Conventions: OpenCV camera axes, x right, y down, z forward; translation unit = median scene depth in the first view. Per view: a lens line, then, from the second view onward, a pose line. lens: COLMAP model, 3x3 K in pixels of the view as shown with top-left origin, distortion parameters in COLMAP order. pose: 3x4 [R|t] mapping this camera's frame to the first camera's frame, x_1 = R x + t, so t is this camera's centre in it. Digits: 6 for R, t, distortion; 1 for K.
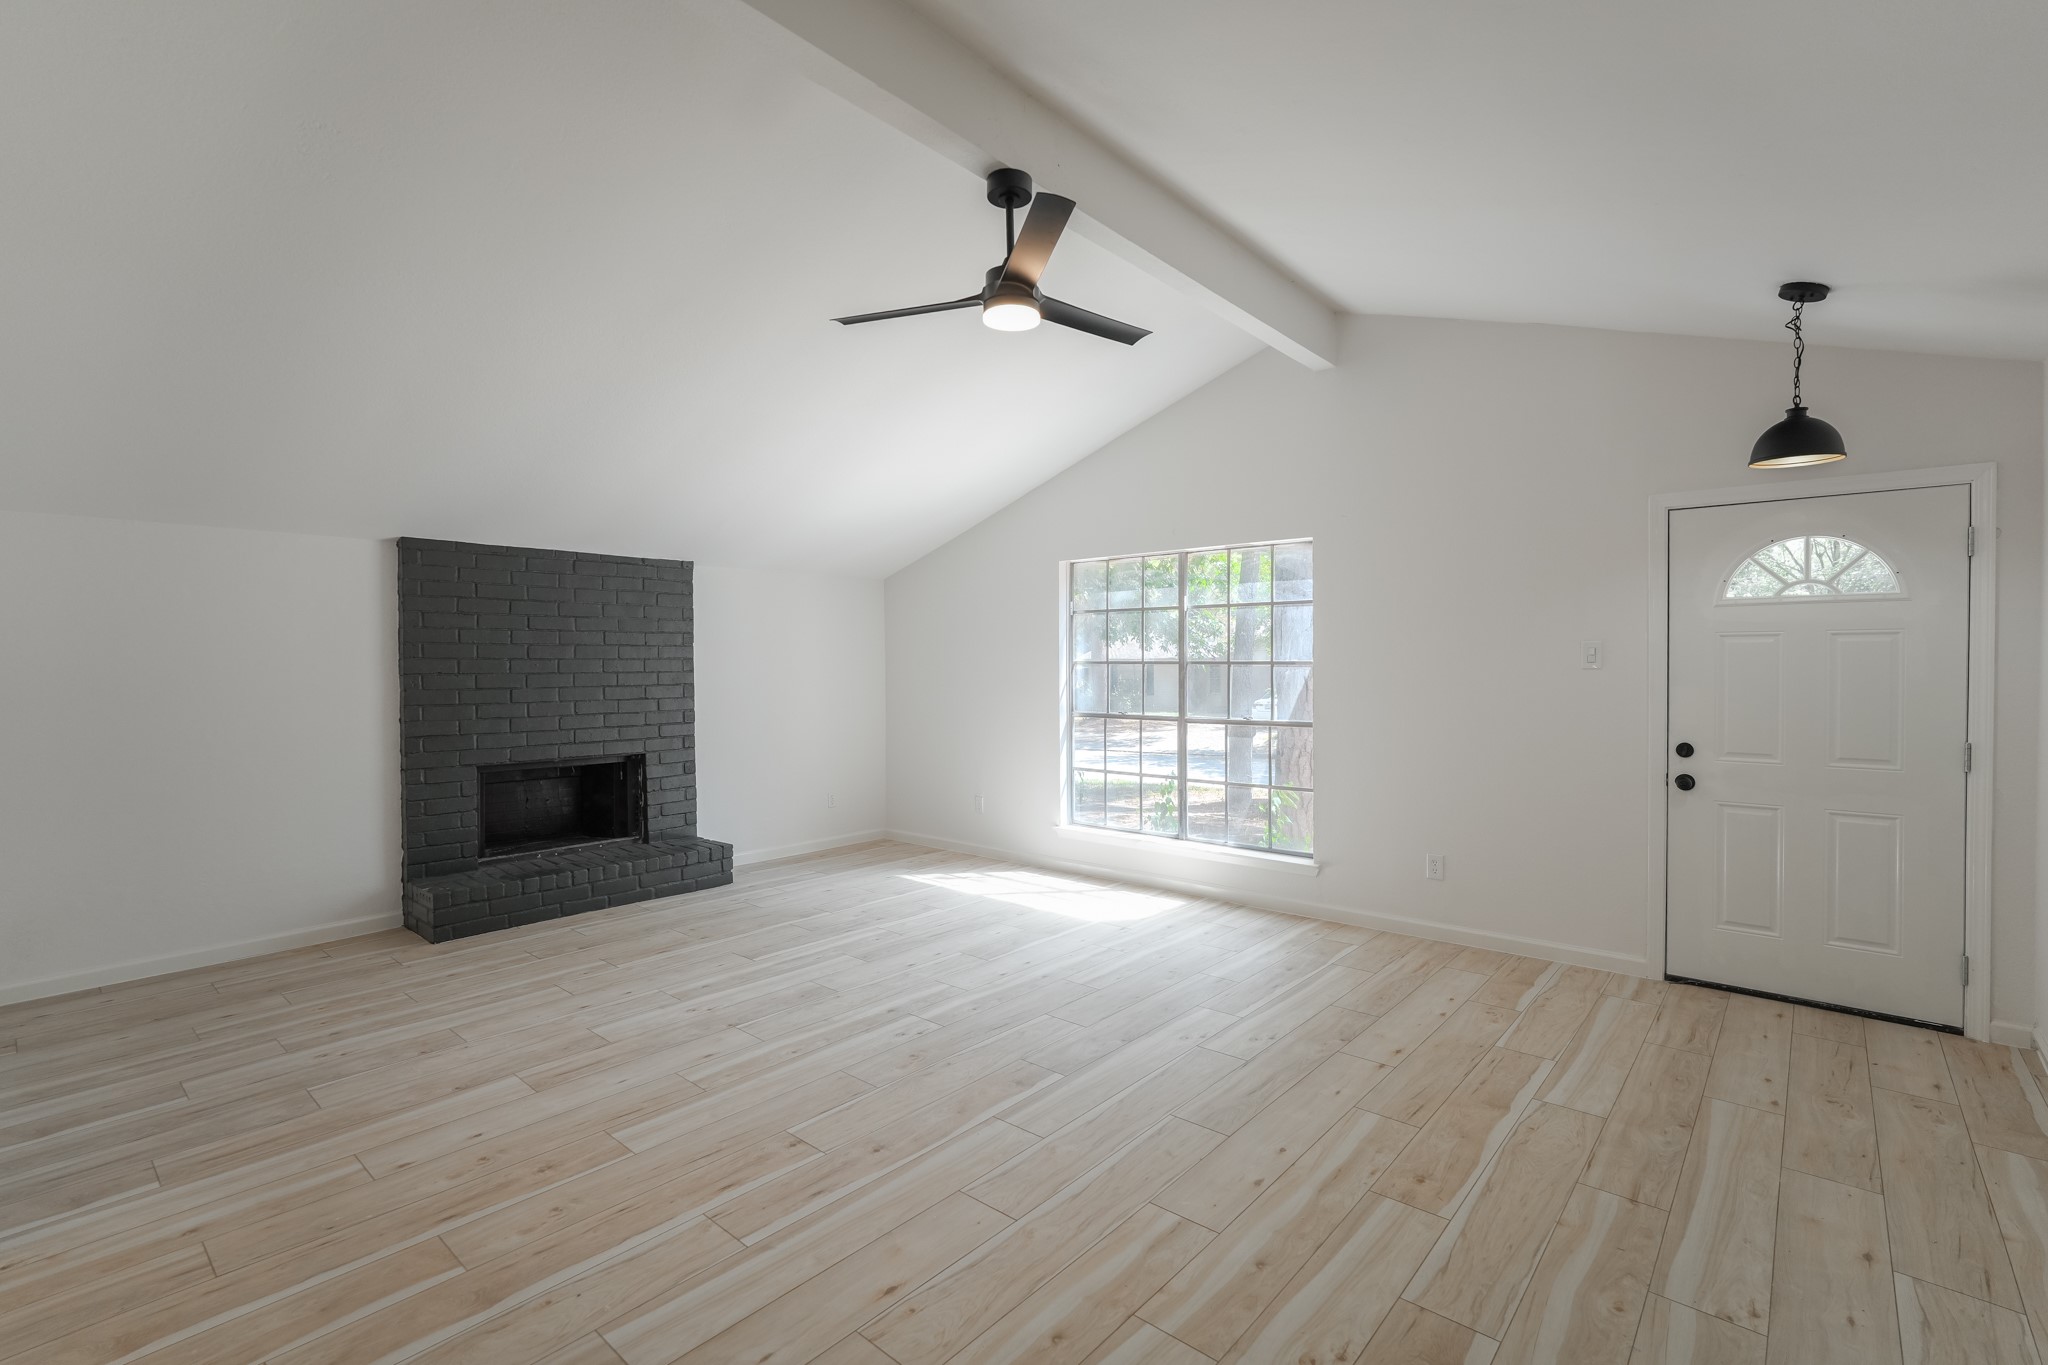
lens RADIAL K [[927.2, 0, 1009.5], [0, 927.2, 680.2], [0, 0, 1]] dist [-0.017839, 0.009748]
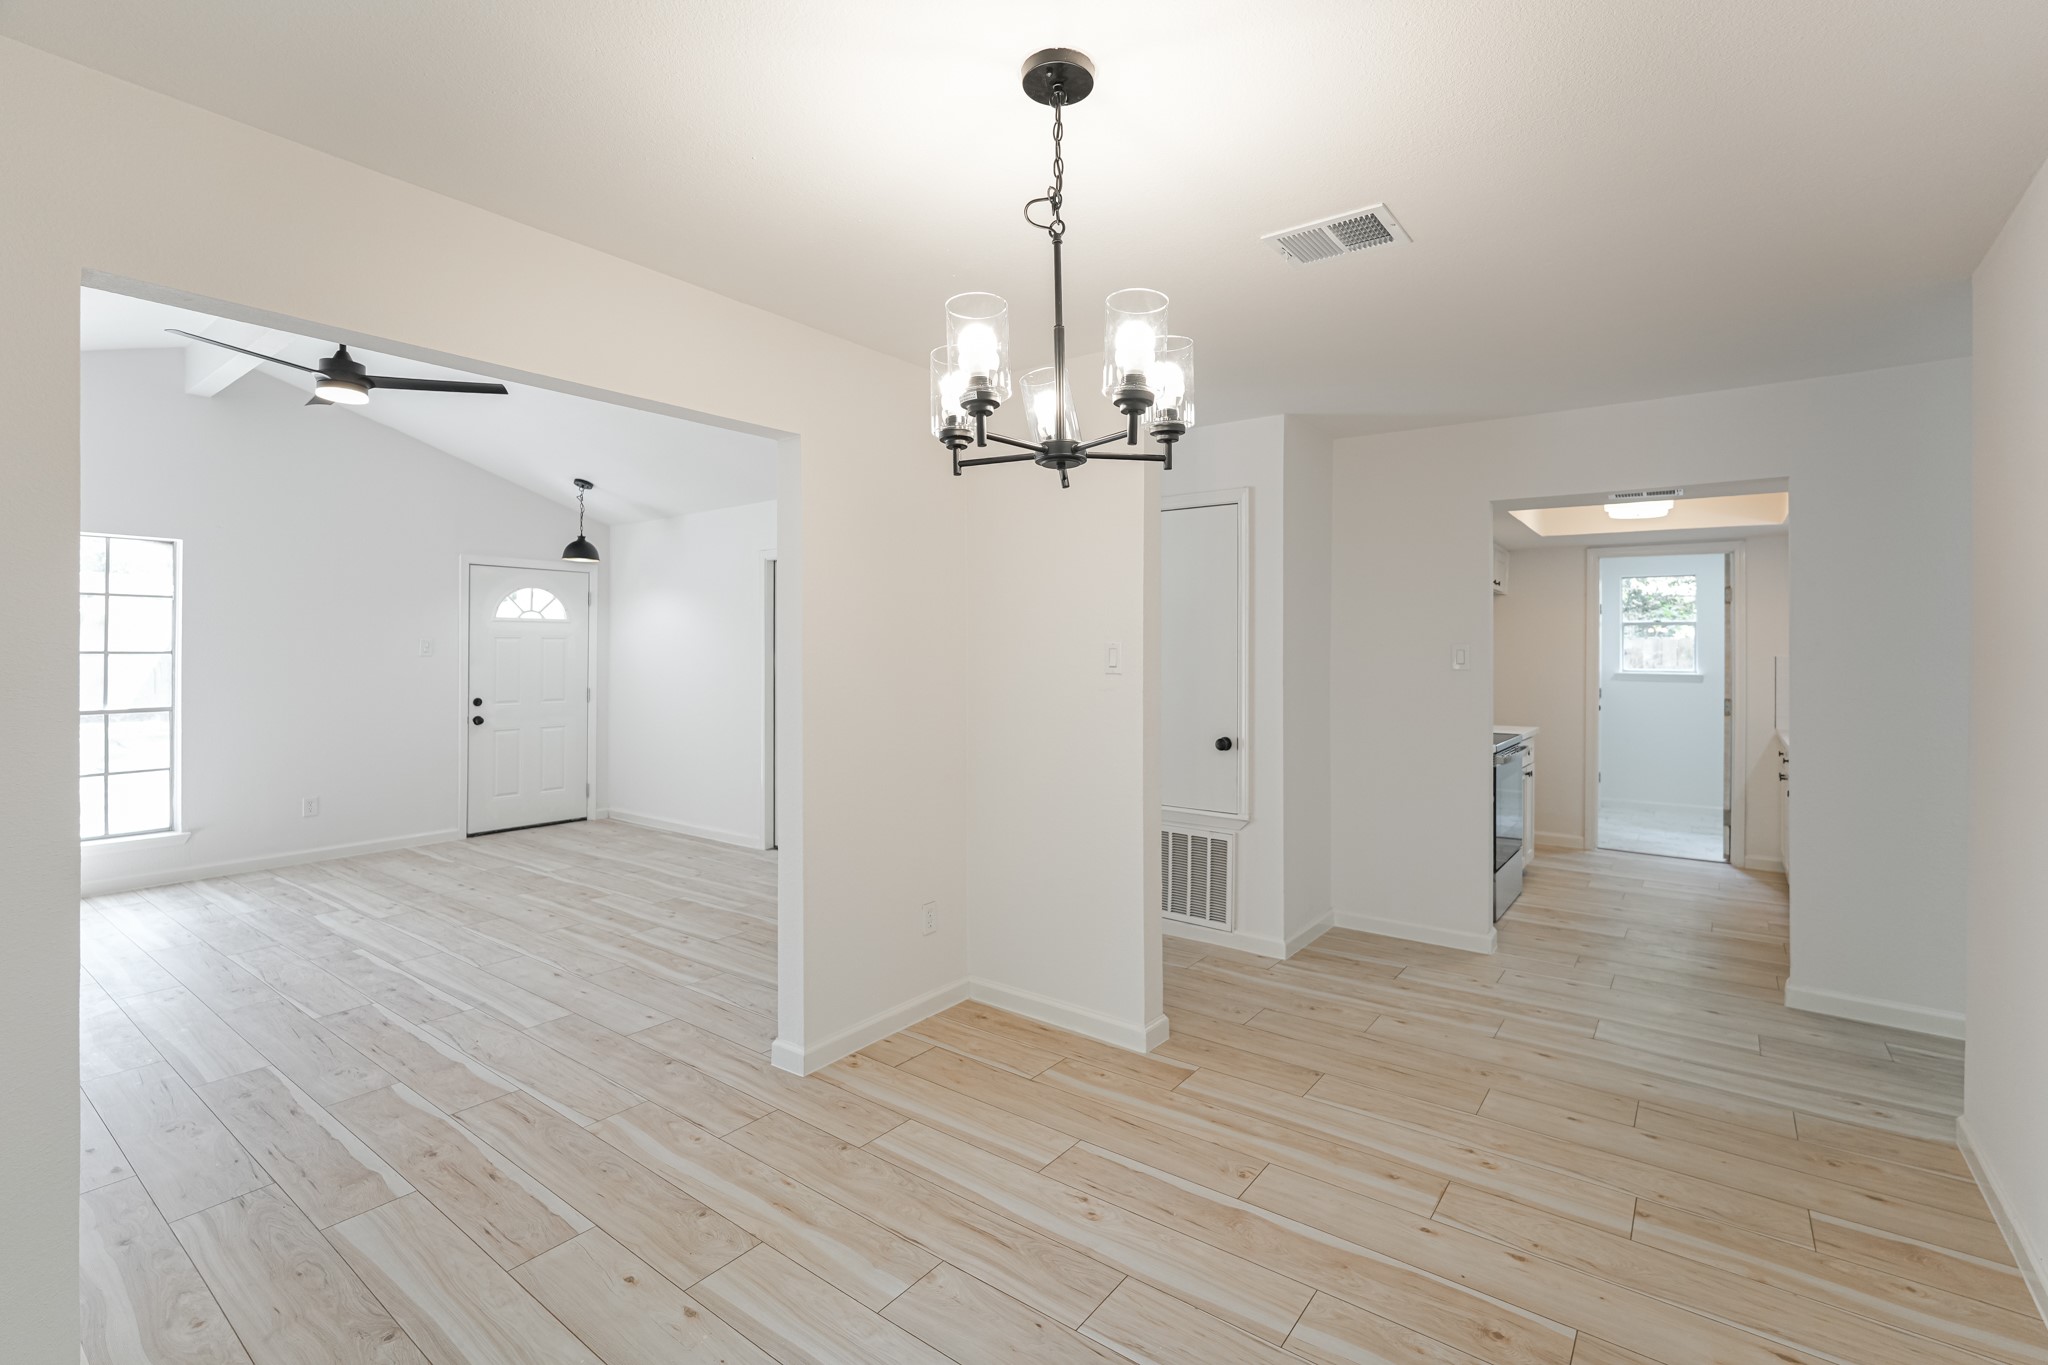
lens RADIAL K [[912.6, 0, 1026.4], [0, 912.6, 634.3], [0, 0, 1]] dist [0.015003, 0.000172]
pose [[-0.067606, 0.023244, 0.997441, -1.279639], [0.022341, 0.999513, -0.021778, 0.009238], [-0.997462, 0.020811, -0.068093, 0.082922]]
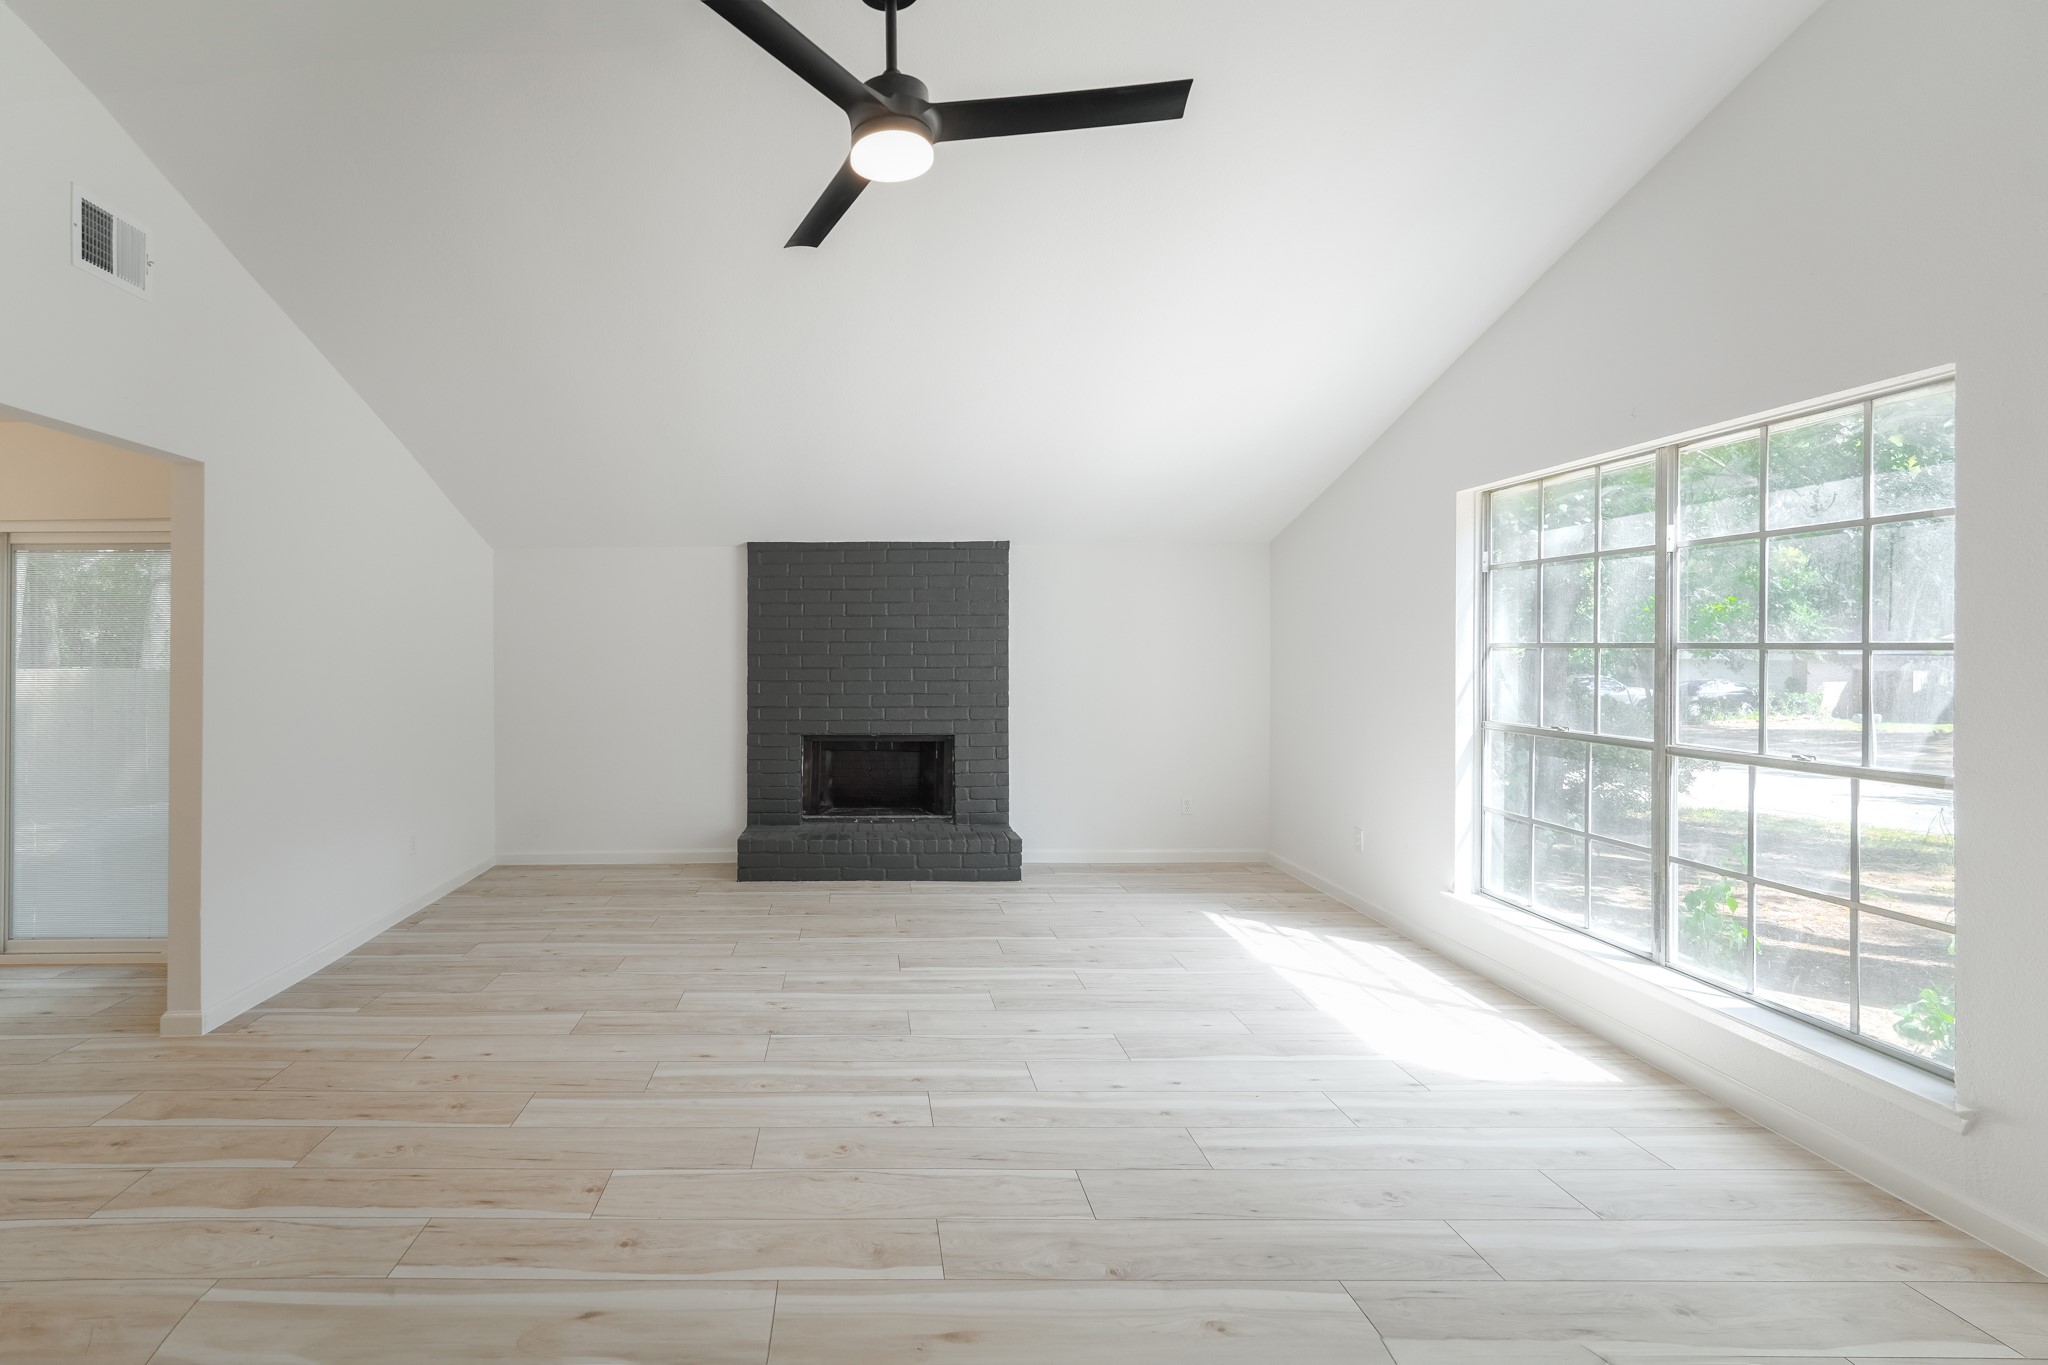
lens RADIAL K [[876.3, 0, 862.7], [0, 876.3, 644.3], [0, 0, 1]] dist [-0.016362, 0.008318]
pose [[0.660164, -0.000631, -0.751121, 0.445975], [-0.013077, 0.999838, -0.012334, -0.011407], [0.751007, 0.017965, 0.660049, 0.497861]]
